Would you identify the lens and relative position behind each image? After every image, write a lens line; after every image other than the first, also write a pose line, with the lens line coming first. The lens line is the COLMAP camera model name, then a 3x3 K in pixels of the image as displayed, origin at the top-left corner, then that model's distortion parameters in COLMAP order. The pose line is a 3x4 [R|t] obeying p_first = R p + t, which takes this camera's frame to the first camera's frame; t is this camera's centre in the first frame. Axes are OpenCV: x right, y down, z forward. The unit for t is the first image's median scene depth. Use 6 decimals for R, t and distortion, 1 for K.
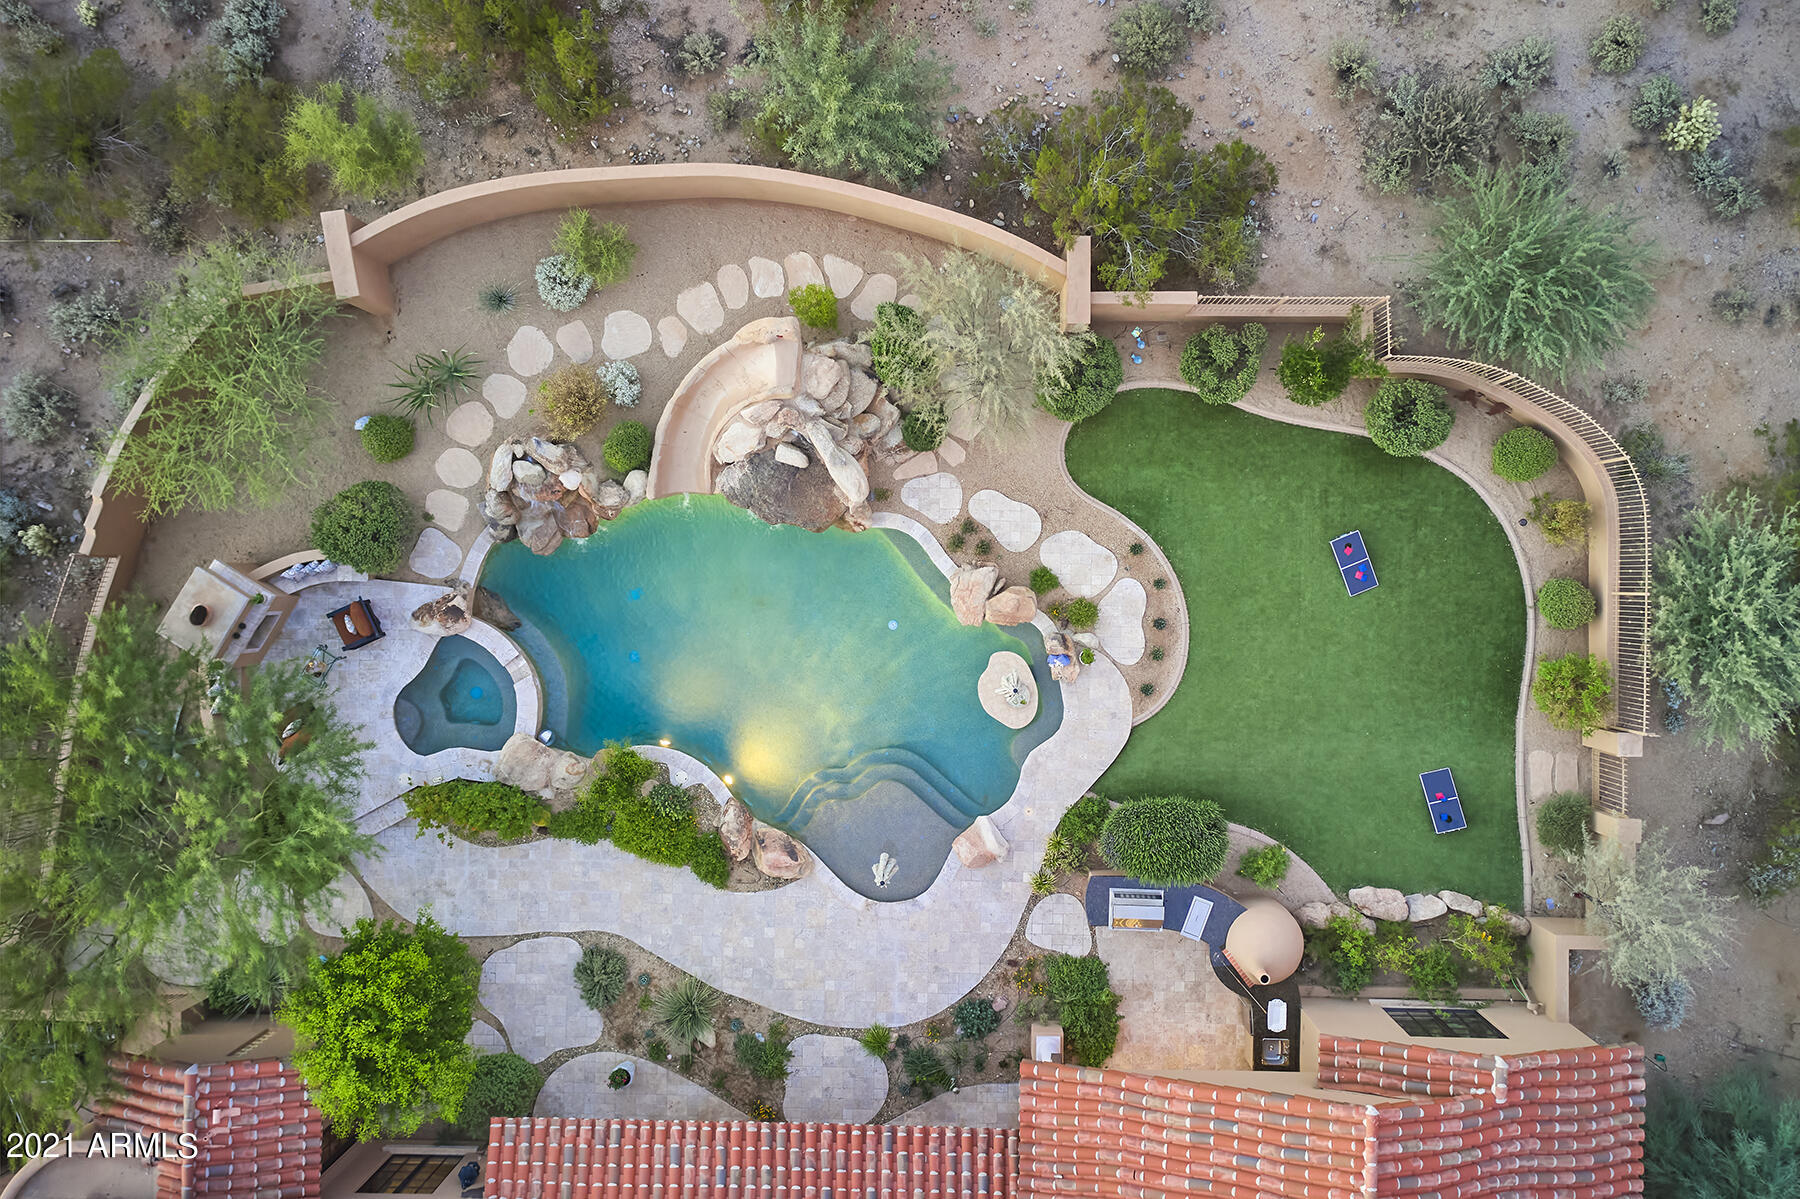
lens RADIAL K [[1422.6, 0, 900.0], [0, 1422.6, 599.5], [0, 0, 1]] dist [0.010578, 0.009564]
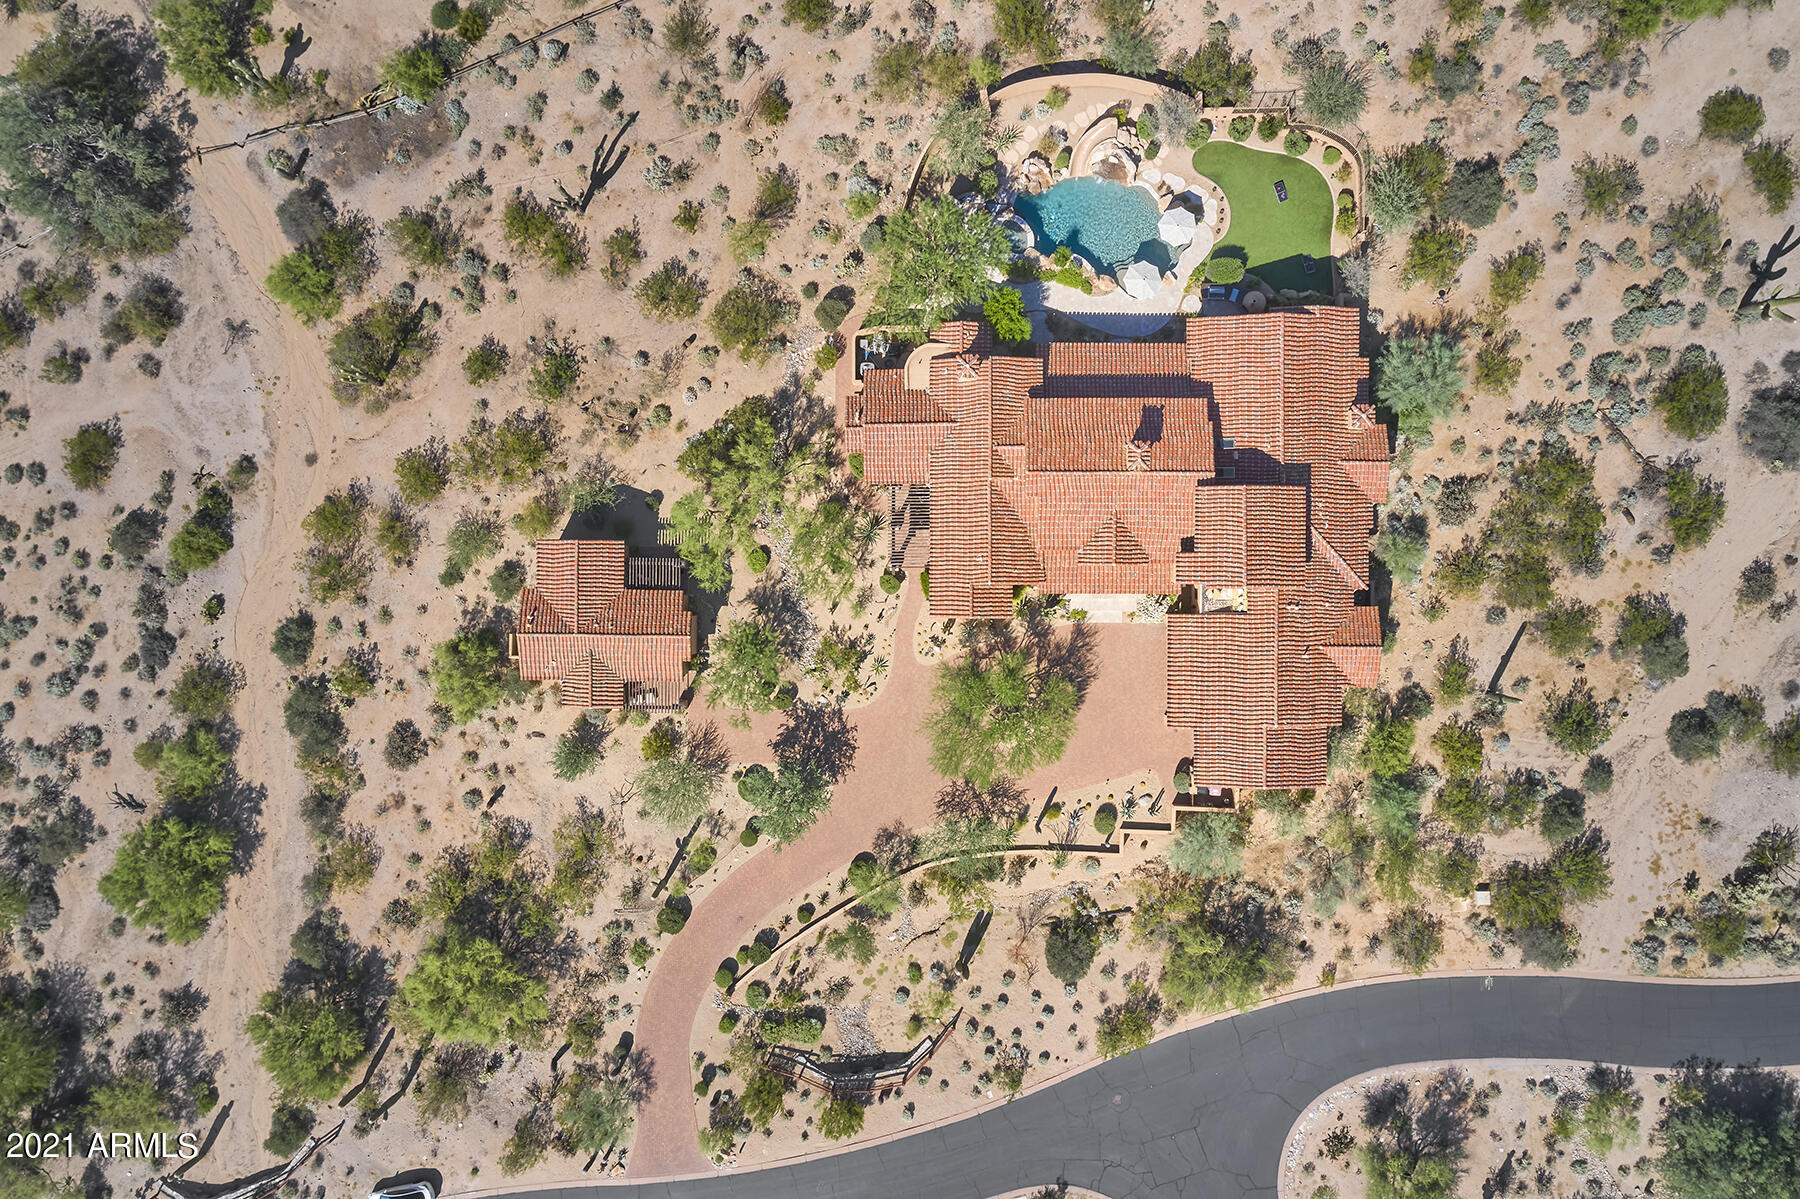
lens RADIAL K [[1422.6, 0, 900.0], [0, 1422.6, 599.5], [0, 0, 1]] dist [0.010578, 0.009564]
pose [[0.998775, -0.016412, -0.046689, -0.429756], [0.019867, 0.997021, 0.074522, 0.663627], [0.045327, -0.075358, 0.996126, -2.439722]]
